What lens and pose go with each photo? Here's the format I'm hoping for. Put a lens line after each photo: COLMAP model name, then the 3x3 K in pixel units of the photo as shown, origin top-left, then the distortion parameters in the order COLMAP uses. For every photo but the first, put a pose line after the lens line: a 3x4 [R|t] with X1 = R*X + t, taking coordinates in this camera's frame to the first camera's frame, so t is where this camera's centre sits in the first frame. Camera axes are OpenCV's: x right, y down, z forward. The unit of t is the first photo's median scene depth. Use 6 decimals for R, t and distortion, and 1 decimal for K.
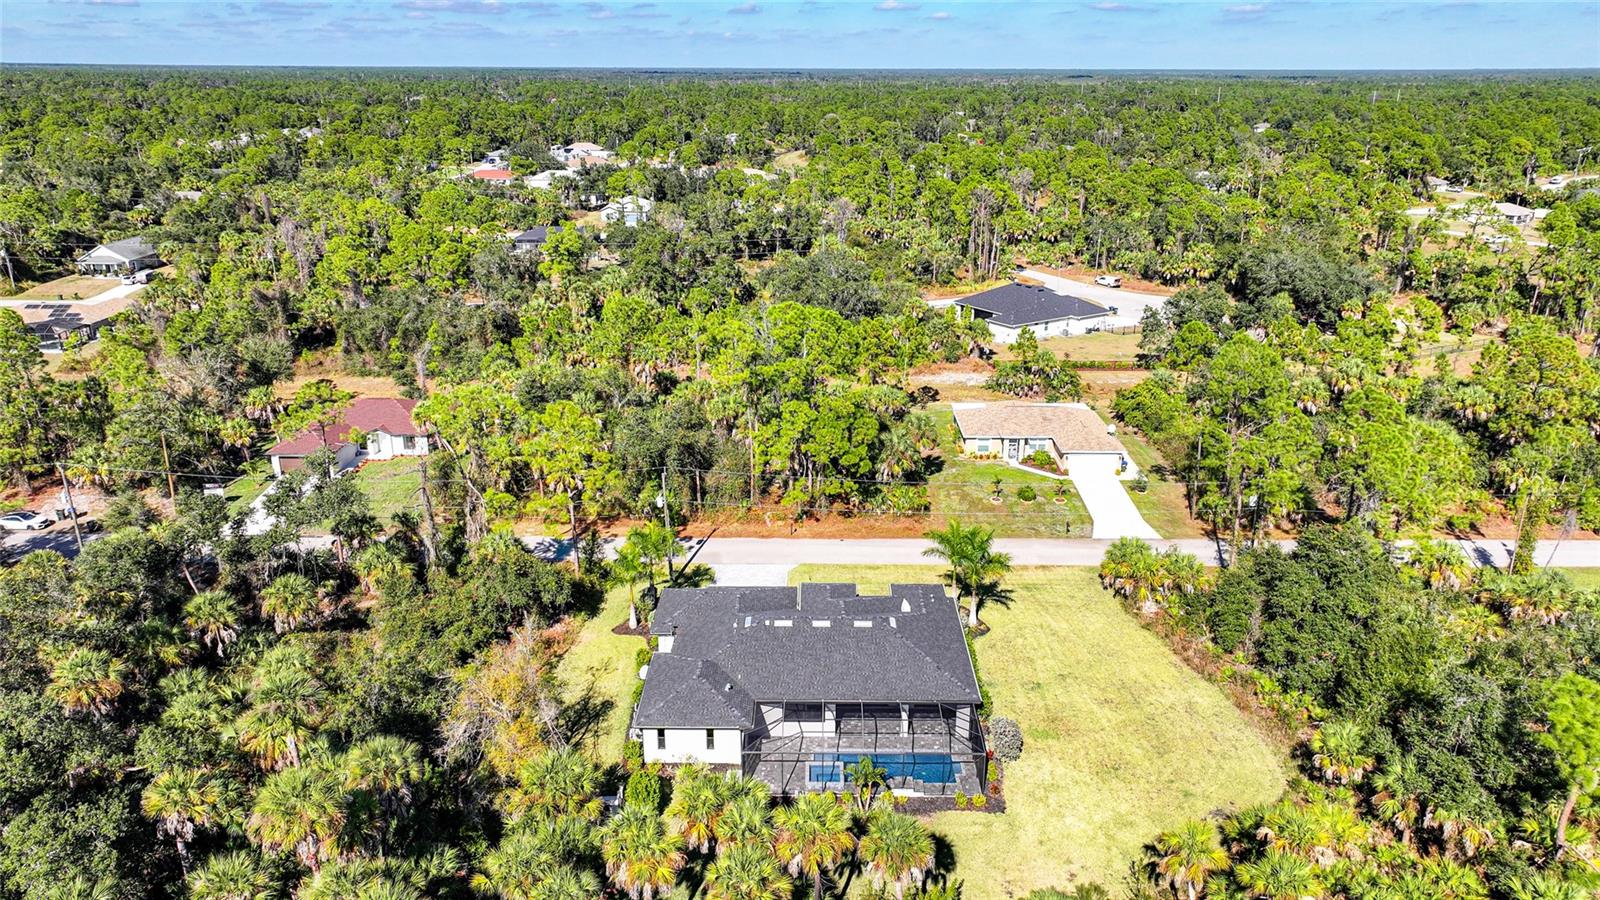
lens RADIAL K [[1123.2, 0, 806.3], [0, 1123.2, 451.1], [0, 0, 1]] dist [-0.008238, 0.027442]
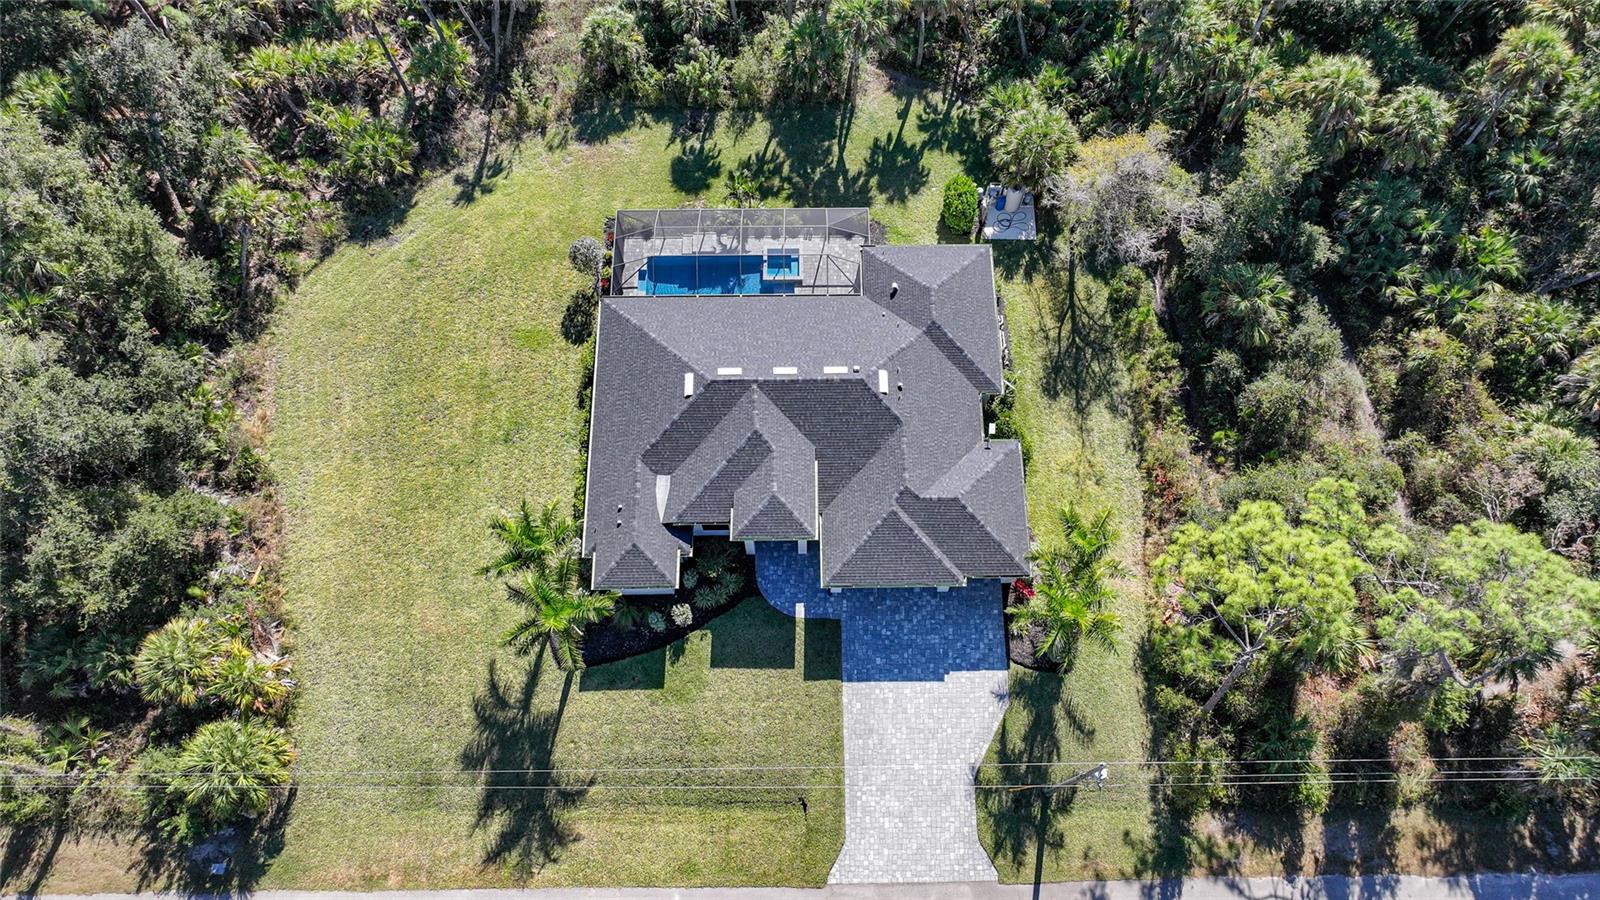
lens RADIAL K [[1123.2, 0, 806.3], [0, 1123.2, 451.1], [0, 0, 1]] dist [-0.008238, 0.027442]
pose [[-0.999968, 0.002943, -0.007506, 0.003531], [-0.007399, 0.034816, 0.999366, -0.411366], [0.003202, 0.999389, -0.034793, 0.741707]]
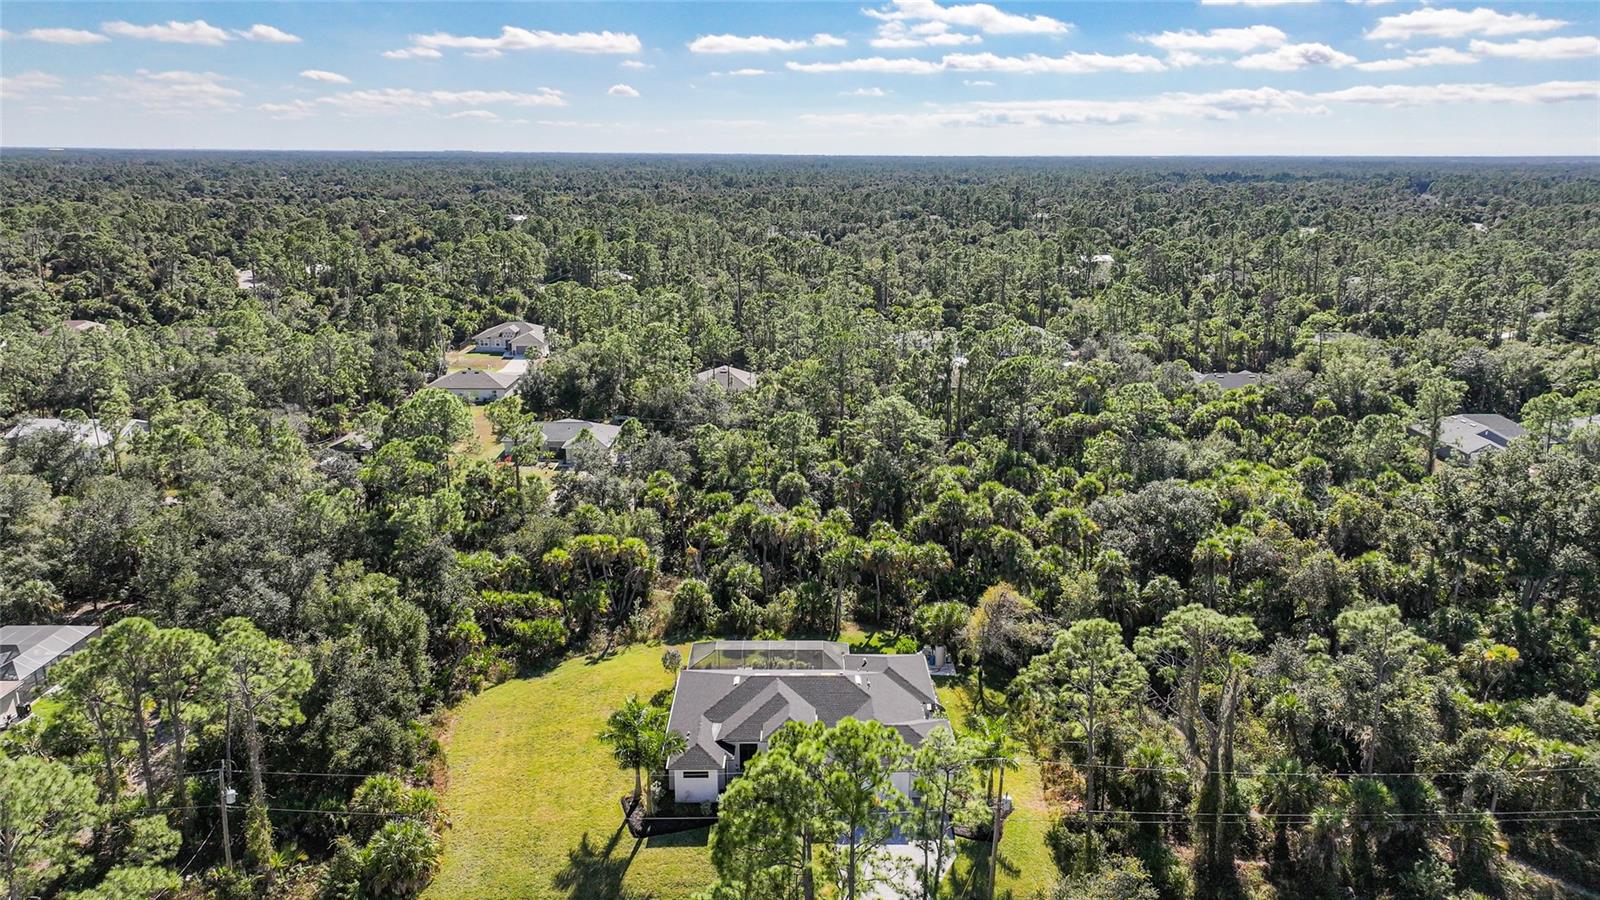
lens RADIAL K [[1123.2, 0, 806.3], [0, 1123.2, 451.1], [0, 0, 1]] dist [-0.008238, 0.027442]
pose [[-0.999943, -0.008824, -0.005989, 0.008544], [-0.010662, 0.814303, 0.580342, -0.515357], [-0.000244, 0.580373, -0.814351, 1.273456]]
